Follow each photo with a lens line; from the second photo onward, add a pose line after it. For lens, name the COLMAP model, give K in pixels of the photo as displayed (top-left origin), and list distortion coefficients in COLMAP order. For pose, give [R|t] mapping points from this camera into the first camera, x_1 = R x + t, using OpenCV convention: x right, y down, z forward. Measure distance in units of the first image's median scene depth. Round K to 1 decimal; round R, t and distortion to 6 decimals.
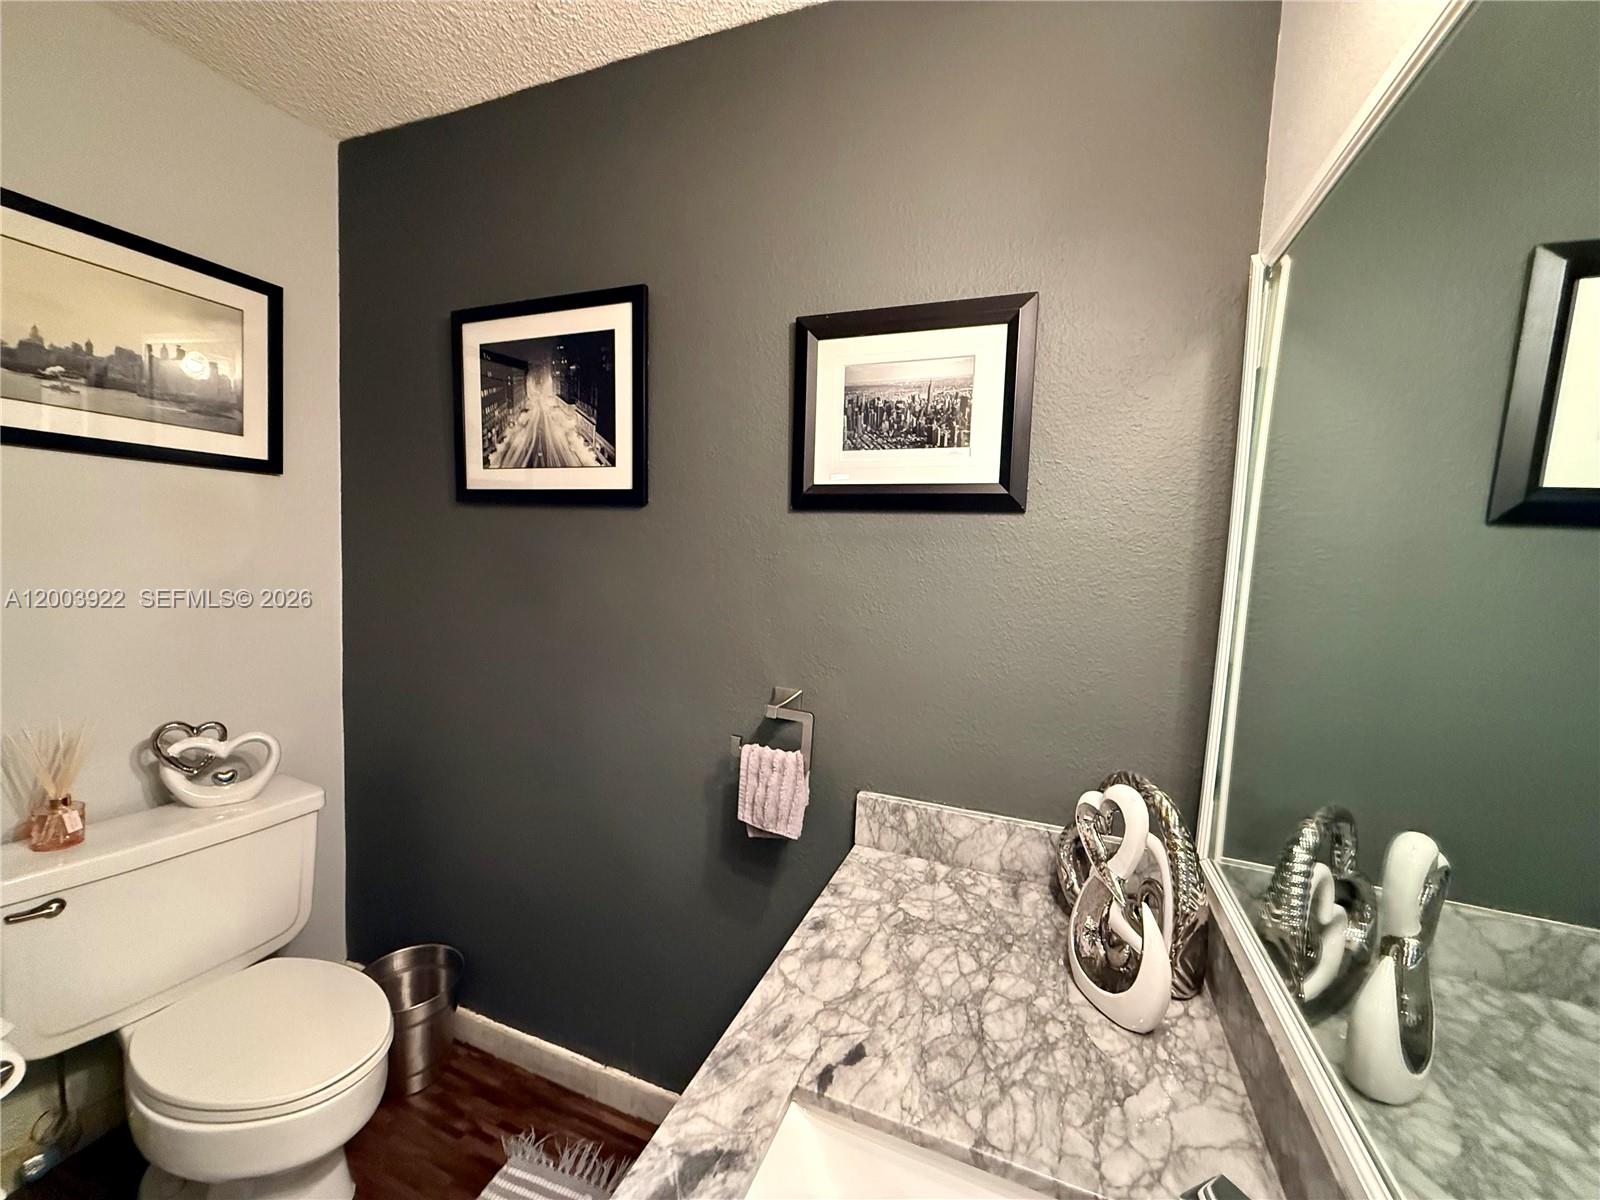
lens RADIAL K [[638.4, 0, 799.7], [0, 638.4, 602.1], [0, 0, 1]] dist [0.000226, -0.000052]
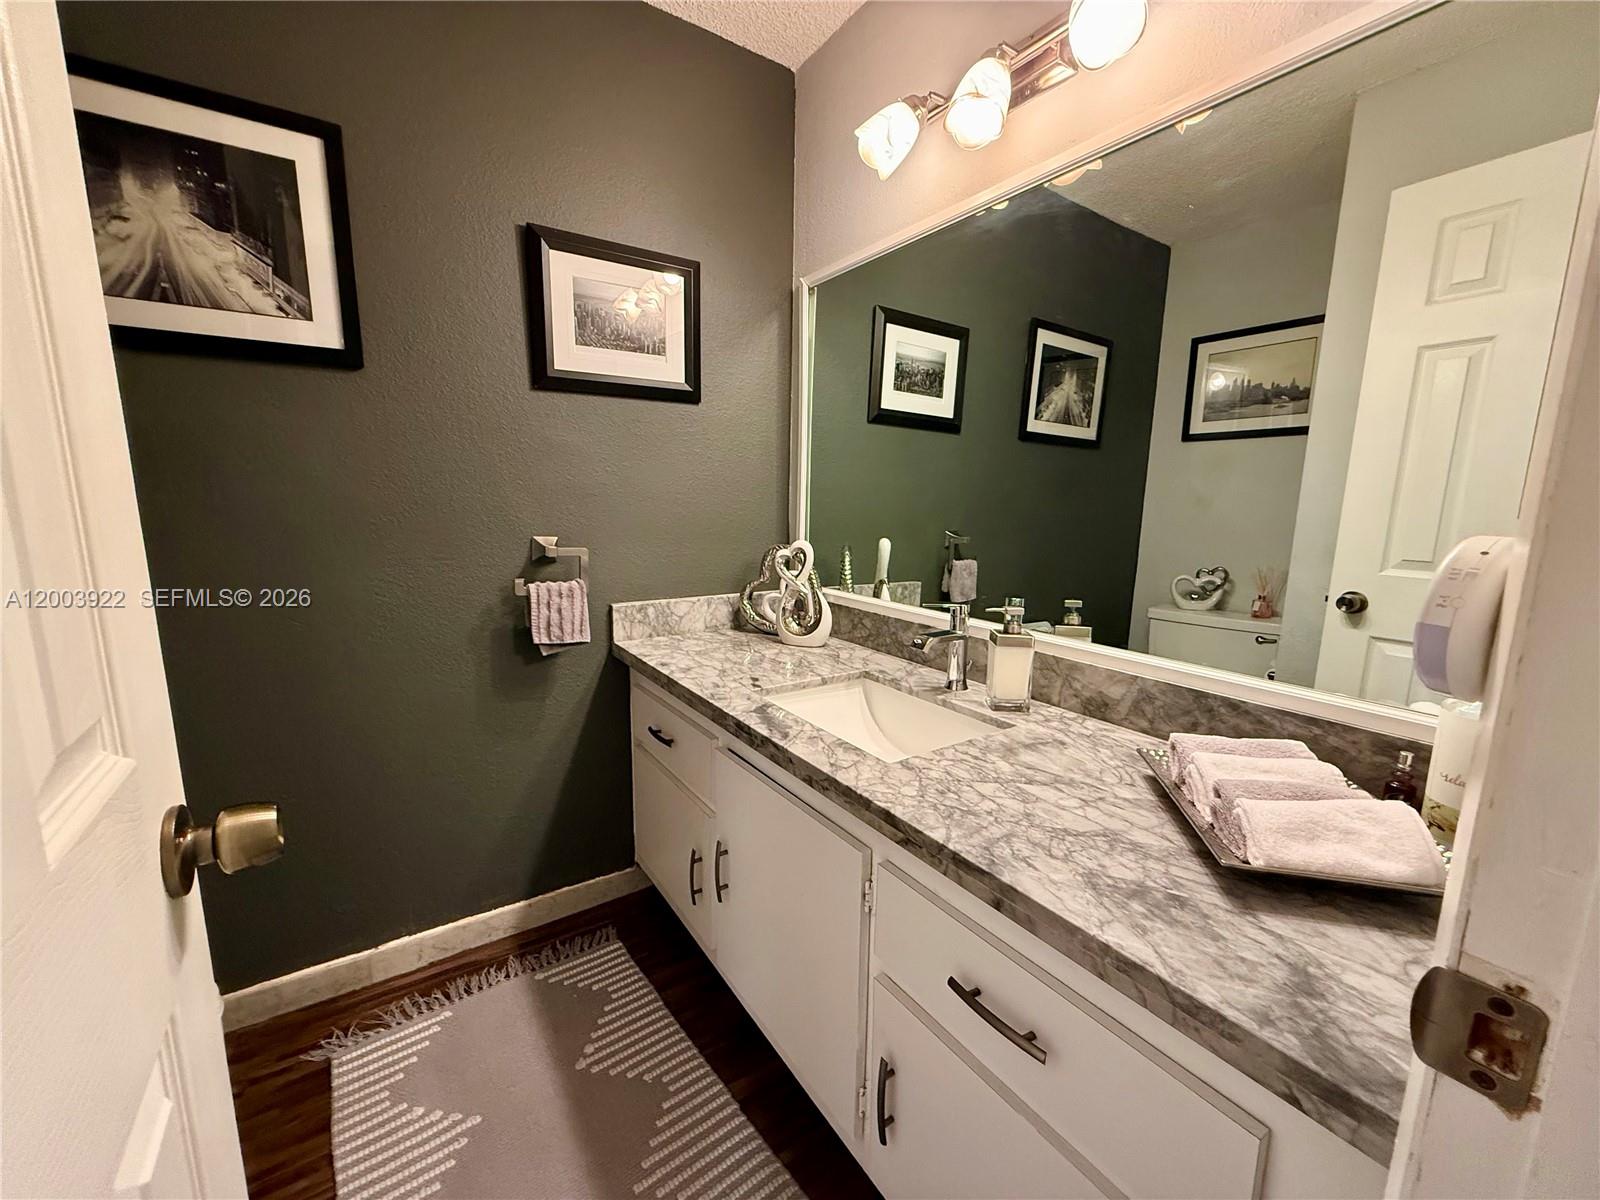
lens RADIAL K [[638.4, 0, 799.7], [0, 638.4, 602.1], [0, 0, 1]] dist [0.000226, -0.000052]
pose [[0.568673, -0.166843, 0.805465, -0.812750], [0.075469, 0.985666, 0.150887, 0.117483], [-0.819094, -0.025018, 0.573113, -0.129458]]
